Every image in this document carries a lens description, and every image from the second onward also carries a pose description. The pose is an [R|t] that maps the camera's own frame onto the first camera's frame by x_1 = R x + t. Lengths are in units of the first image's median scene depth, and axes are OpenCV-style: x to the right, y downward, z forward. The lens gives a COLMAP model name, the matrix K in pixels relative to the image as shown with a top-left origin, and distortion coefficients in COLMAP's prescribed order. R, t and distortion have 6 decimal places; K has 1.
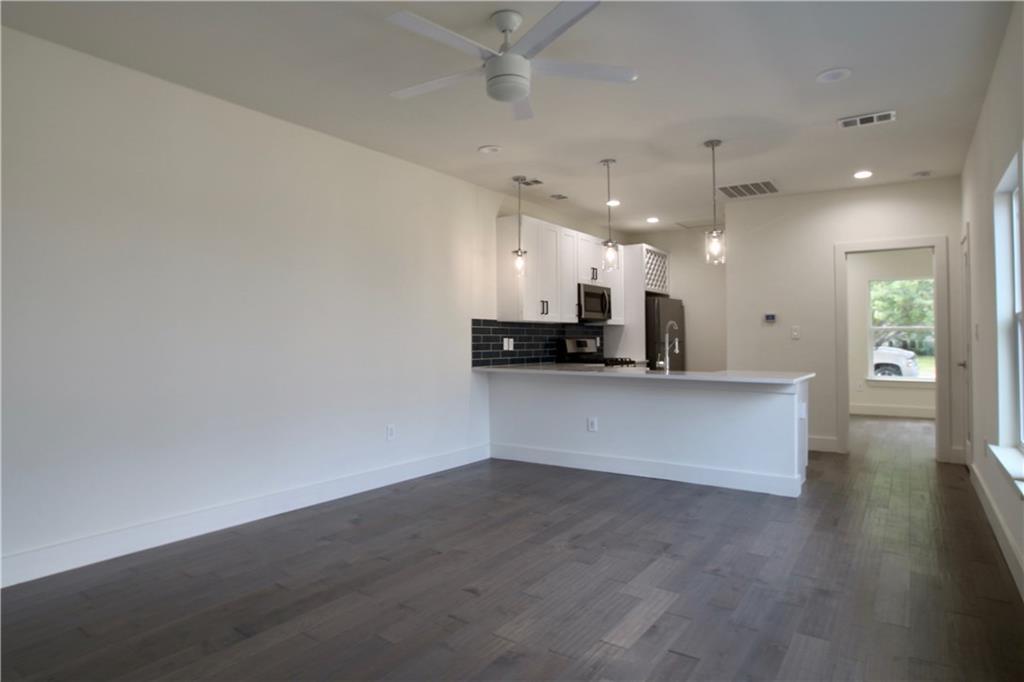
lens RADIAL K [[578.6, 0, 512.0], [0, 578.6, 341.0], [0, 0, 1]] dist [-0.082101, 0.037114]
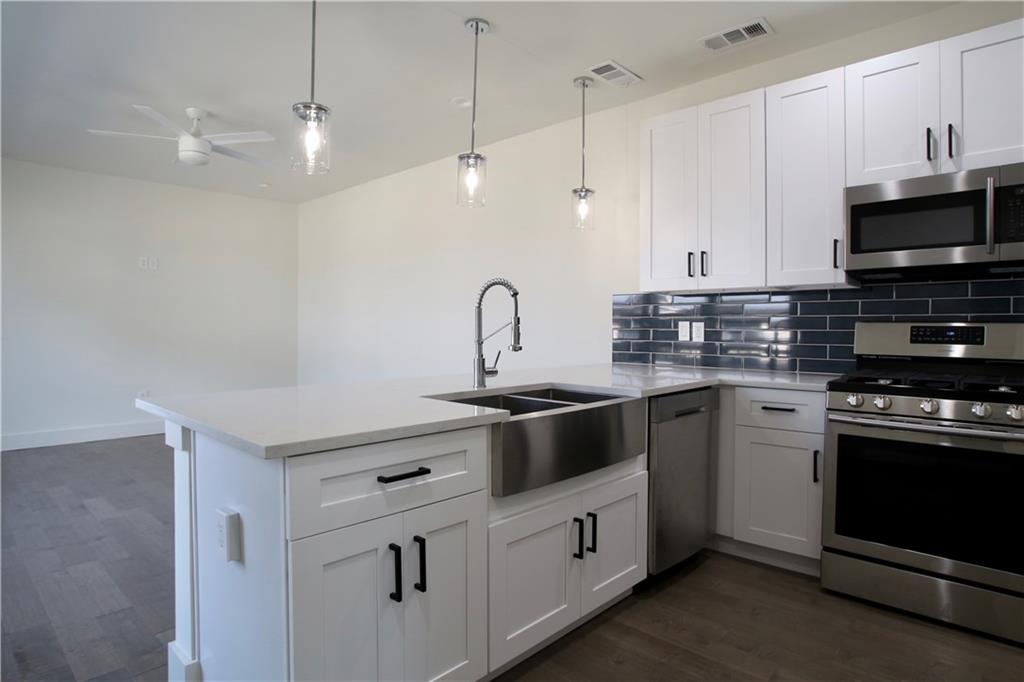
lens RADIAL K [[578.6, 0, 512.0], [0, 578.6, 341.0], [0, 0, 1]] dist [-0.082101, 0.037114]
pose [[-0.129452, 0.027955, -0.991192, 0.537444], [0.001194, 0.999606, 0.028036, -0.001529], [0.991585, 0.002445, -0.129435, 0.791582]]
